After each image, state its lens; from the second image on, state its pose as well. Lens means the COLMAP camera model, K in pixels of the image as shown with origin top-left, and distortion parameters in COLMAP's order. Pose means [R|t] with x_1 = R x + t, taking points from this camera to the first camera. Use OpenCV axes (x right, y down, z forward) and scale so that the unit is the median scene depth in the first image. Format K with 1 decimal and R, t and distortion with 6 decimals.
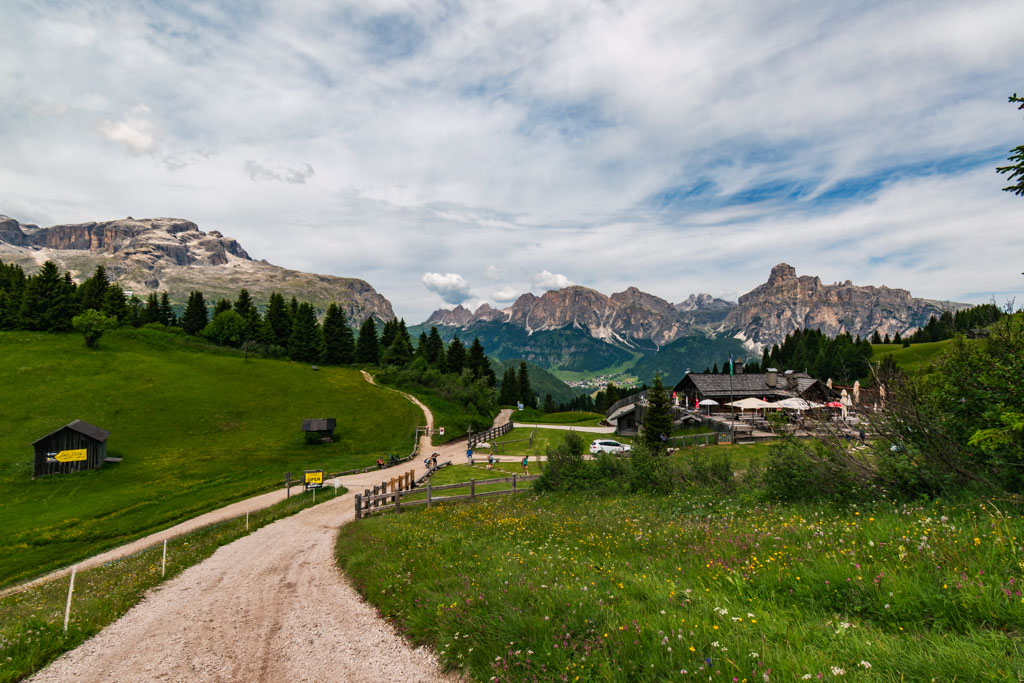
lens RADIAL K [[538.2, 0, 512.0], [0, 538.2, 341.5], [0, 0, 1]] dist [-0.000009, -0.000458]
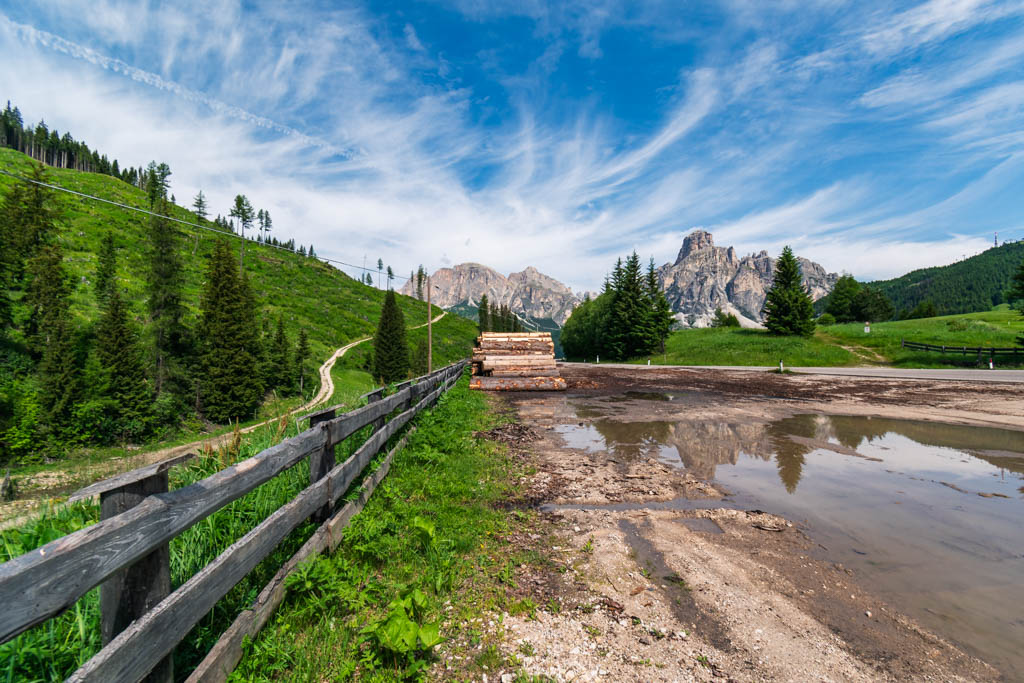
lens RADIAL K [[447.4, 0, 512.0], [0, 447.4, 341.5], [0, 0, 1]] dist [-0.000881, -0.000010]
pose [[0.978048, 0.015326, 0.207816, 0.032402], [-0.011973, 0.999777, -0.017382, 0.047930], [-0.208036, 0.014513, 0.978013, 0.262685]]
